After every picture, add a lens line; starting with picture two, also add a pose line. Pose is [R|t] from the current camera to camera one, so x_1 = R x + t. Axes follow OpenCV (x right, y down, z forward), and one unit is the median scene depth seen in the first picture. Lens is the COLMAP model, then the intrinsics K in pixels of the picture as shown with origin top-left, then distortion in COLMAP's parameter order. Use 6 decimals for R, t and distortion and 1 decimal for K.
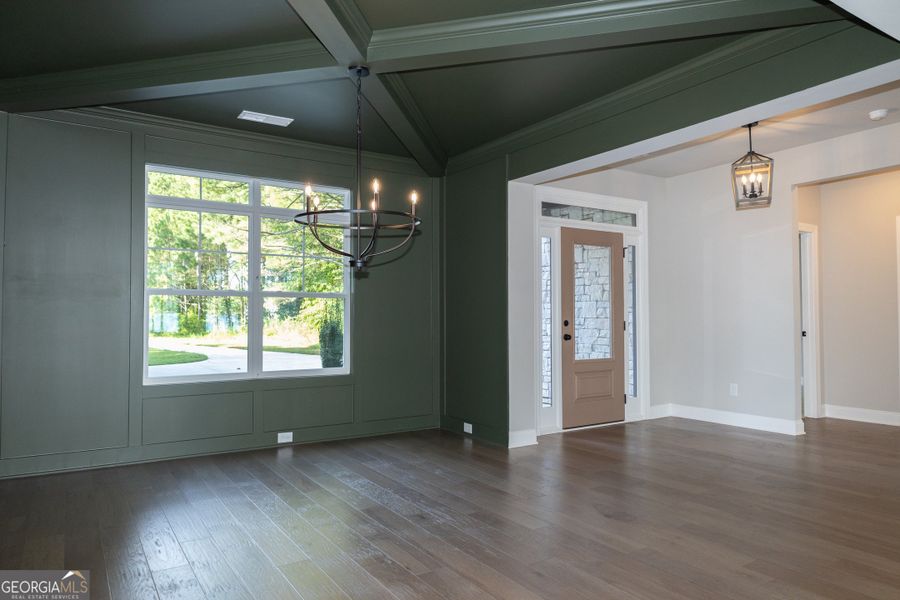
lens RADIAL K [[592.3, 0, 450.0], [0, 592.3, 300.0], [0, 0, 1]] dist [0.003753, 0.001830]
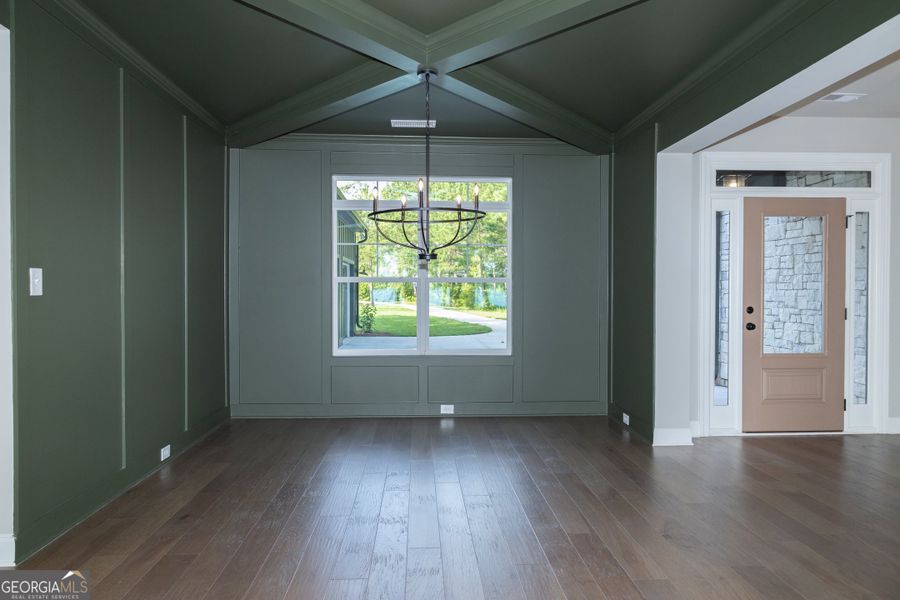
lens RADIAL K [[579.6, 0, 450.0], [0, 579.6, 300.0], [0, 0, 1]] dist [-0.003638, 0.001583]
pose [[0.868052, 0.008968, -0.496392, 0.240366], [0.012120, 0.999156, 0.039245, -0.013825], [0.496325, -0.040083, 0.867211, 0.063328]]
